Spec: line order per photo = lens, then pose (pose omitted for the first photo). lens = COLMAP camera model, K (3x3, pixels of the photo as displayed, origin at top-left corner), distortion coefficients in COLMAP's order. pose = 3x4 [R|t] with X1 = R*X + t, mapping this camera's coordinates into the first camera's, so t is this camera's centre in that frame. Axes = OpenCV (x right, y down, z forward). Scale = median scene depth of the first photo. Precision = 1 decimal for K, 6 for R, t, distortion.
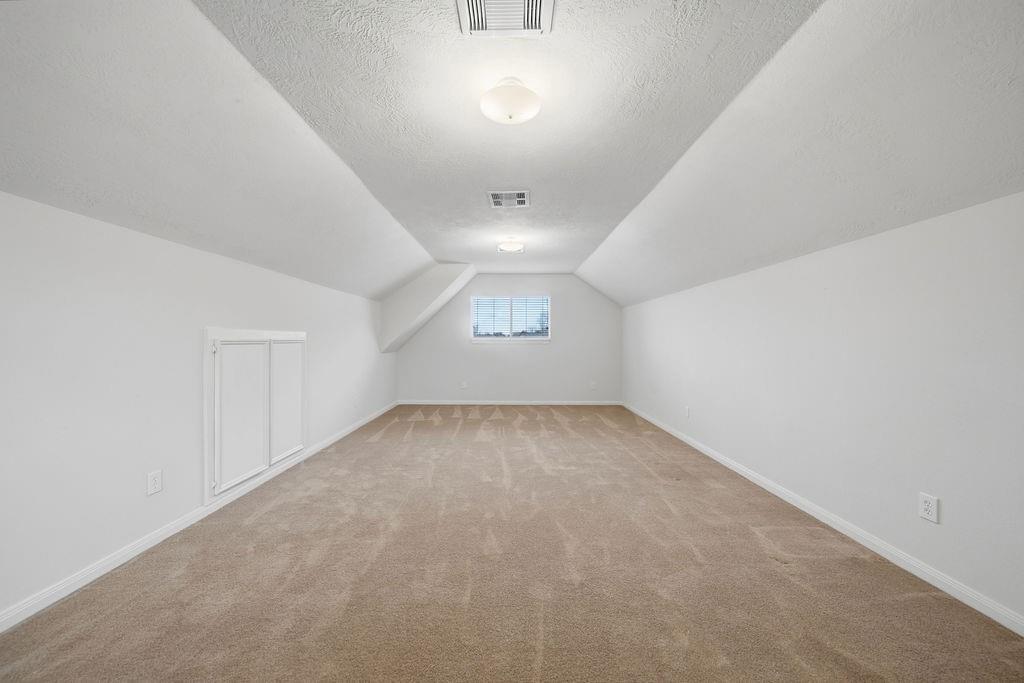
lens RADIAL K [[363.2, 0, 512.4], [0, 363.2, 339.2], [0, 0, 1]] dist [-0.001384, -0.000313]
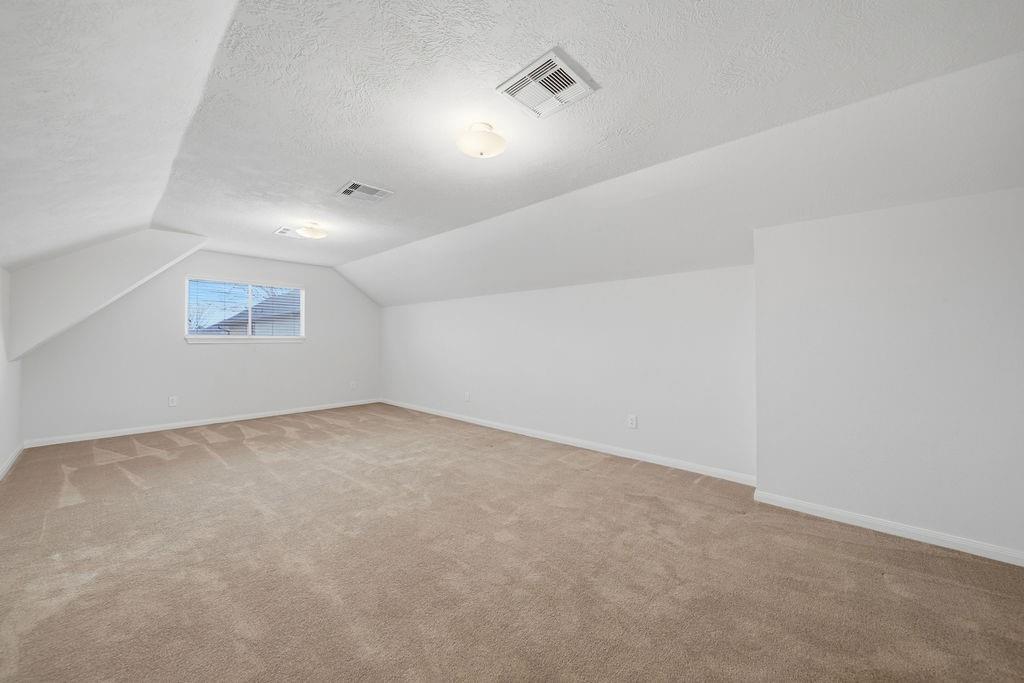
lens RADIAL K [[363.2, 0, 512.4], [0, 363.2, 339.2], [0, 0, 1]] dist [-0.001384, -0.000313]
pose [[0.686876, -0.002566, 0.726770, -0.344353], [-0.002048, 0.999983, 0.005466, -0.003121], [-0.726772, -0.005243, 0.686859, 0.042557]]
